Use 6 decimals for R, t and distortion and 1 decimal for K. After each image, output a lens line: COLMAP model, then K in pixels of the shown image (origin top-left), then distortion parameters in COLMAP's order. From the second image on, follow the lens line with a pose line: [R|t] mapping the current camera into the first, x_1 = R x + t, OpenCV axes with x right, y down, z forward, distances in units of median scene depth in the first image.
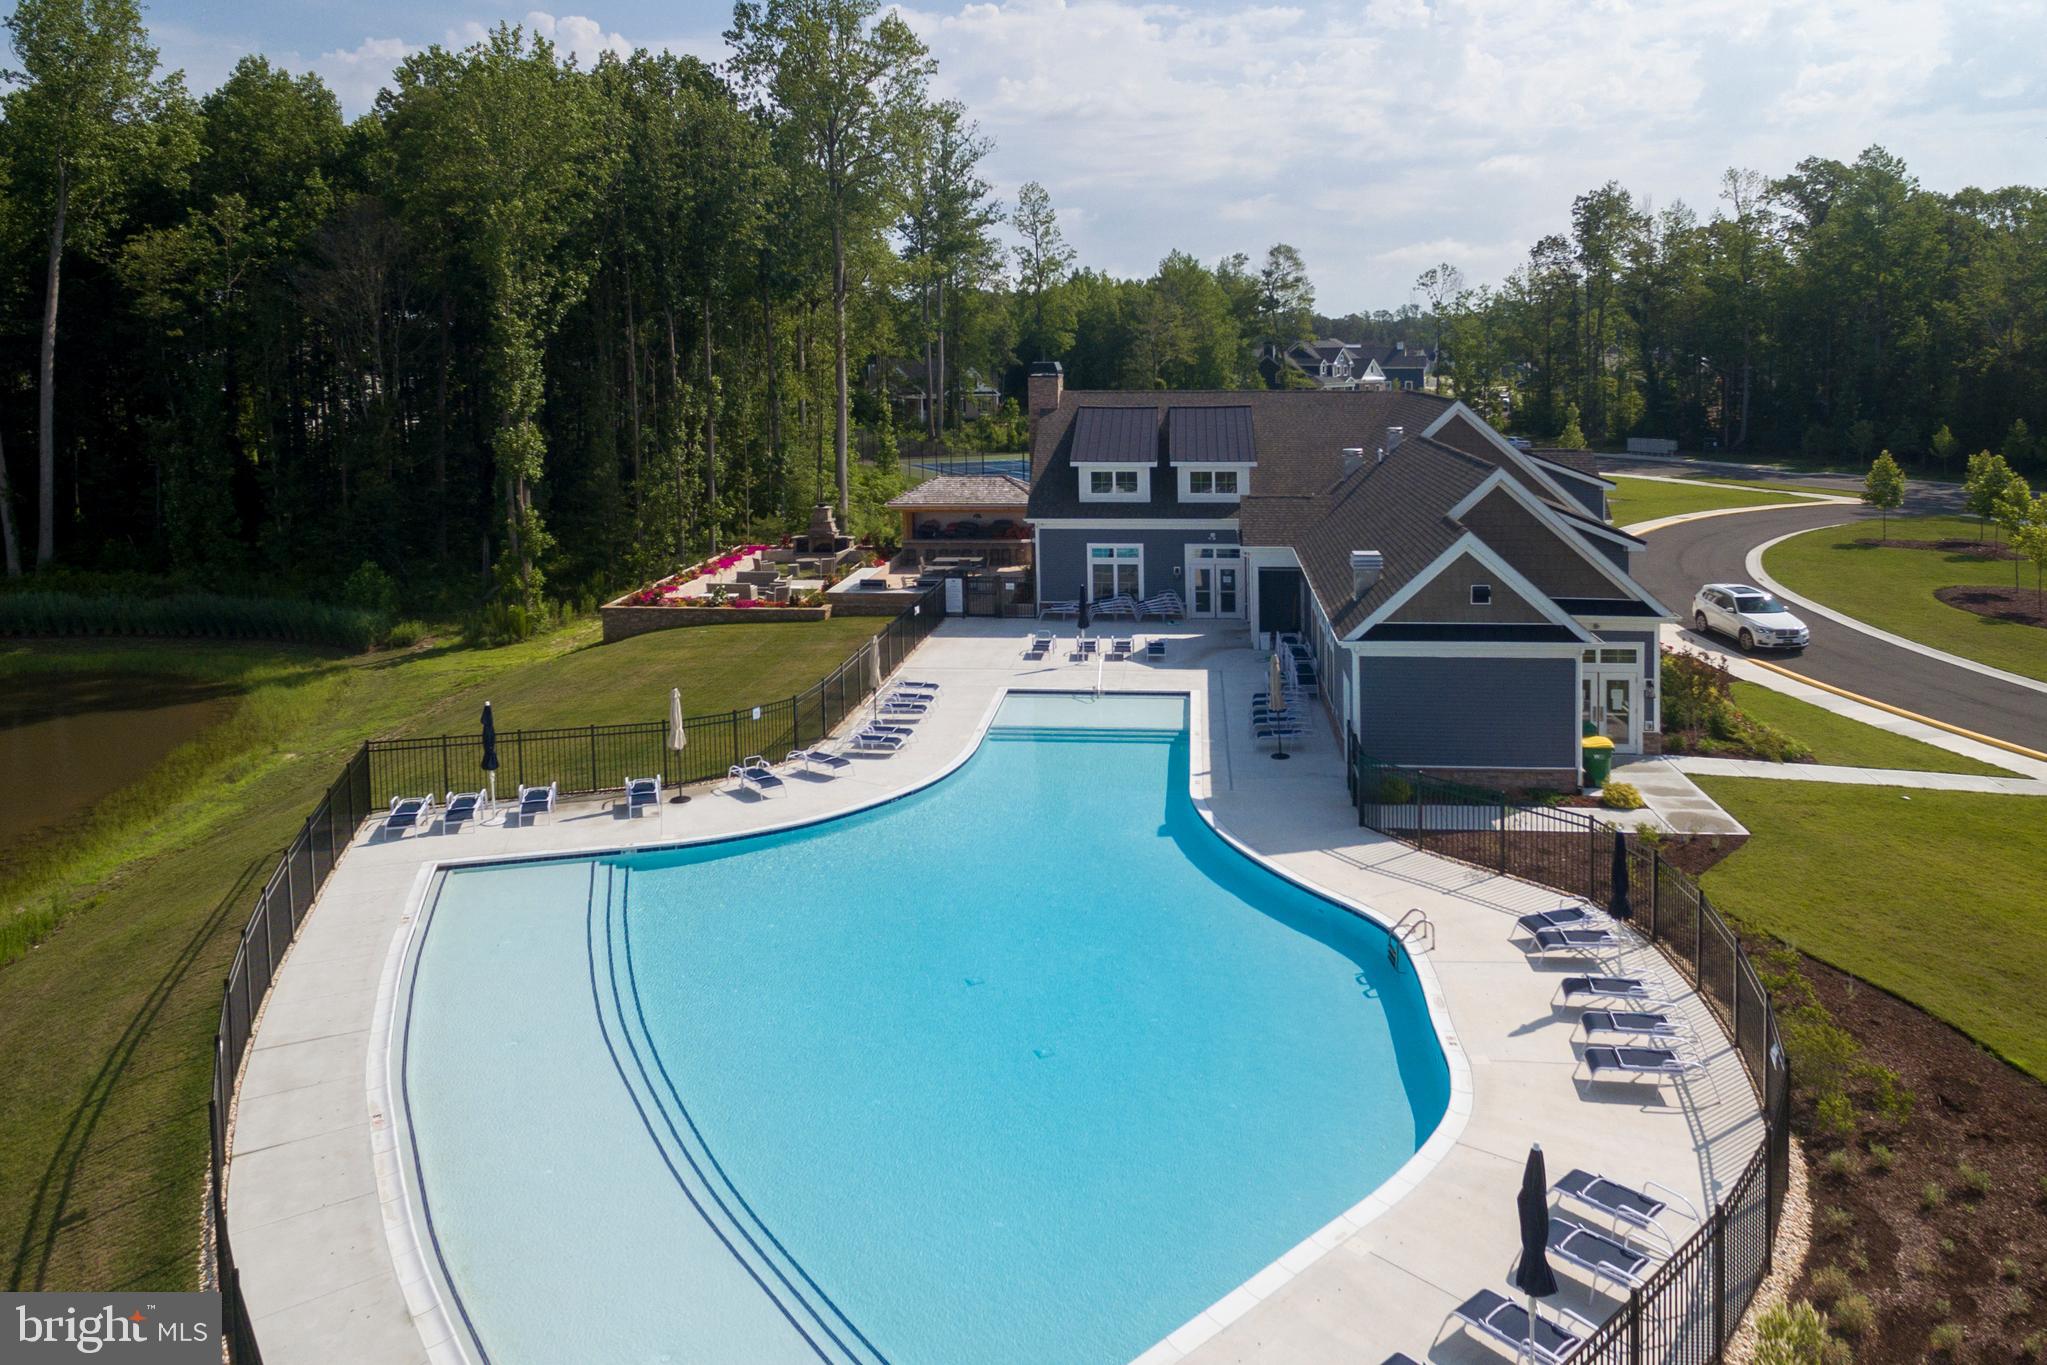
lens RADIAL K [[1325.9, 0, 1032.0], [0, 1325.9, 504.5], [0, 0, 1]] dist [-0.001483, -0.000493]
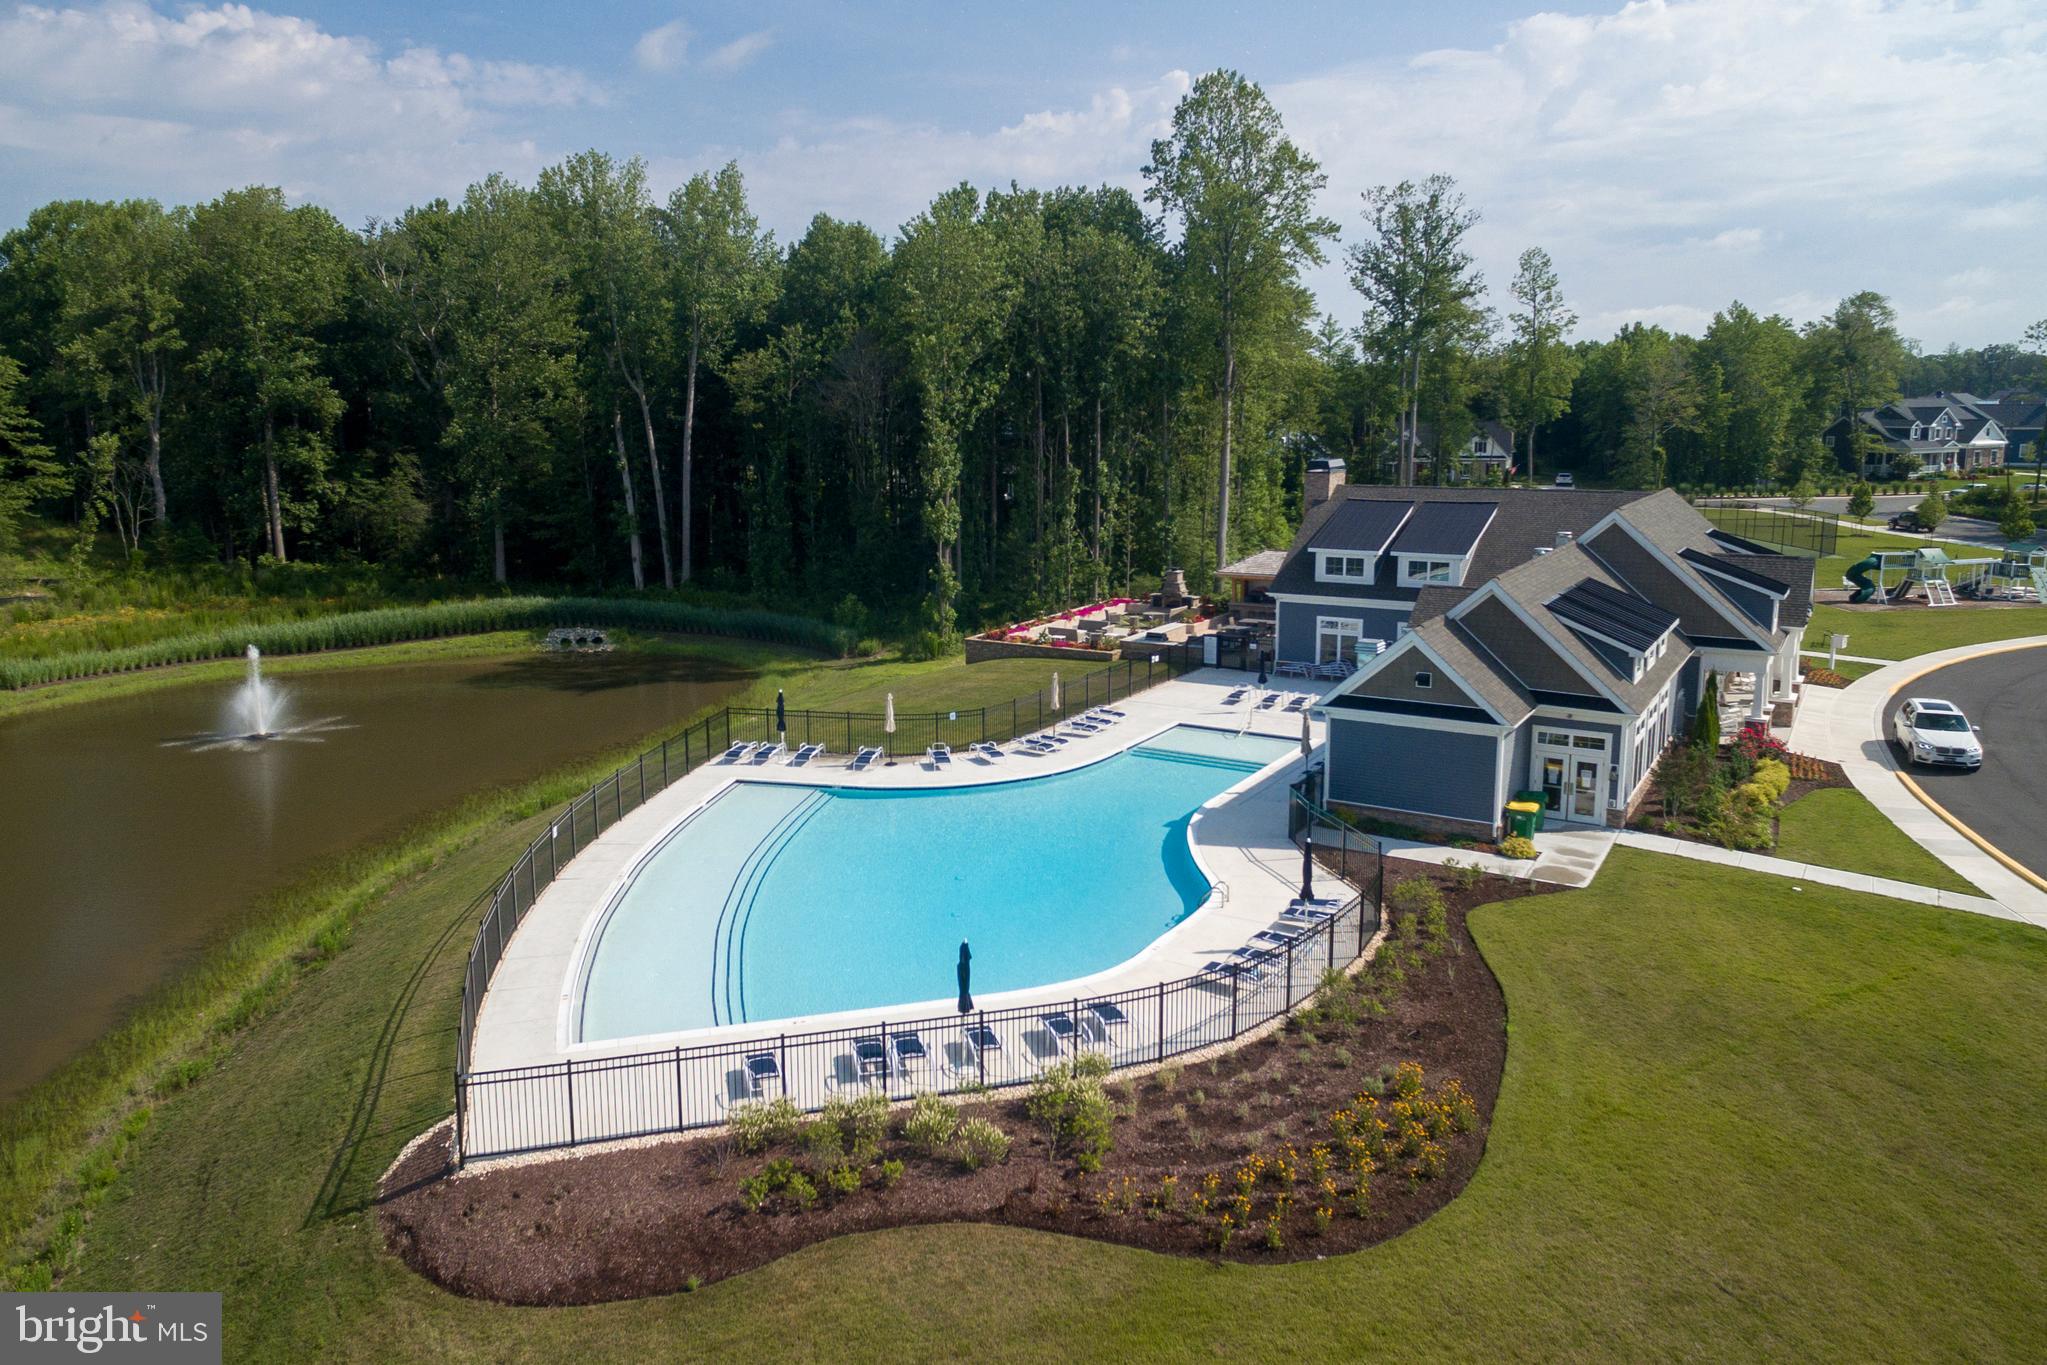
lens RADIAL K [[1276.4, 0, 1023.5], [0, 1276.4, 682.5], [0, 0, 1]] dist [-0.004801, 0.021790]
pose [[0.893679, 0.089656, -0.439659, 0.278794], [-0.043612, 0.992551, 0.113755, -0.027382], [0.446583, -0.082486, 0.890932, -0.140700]]
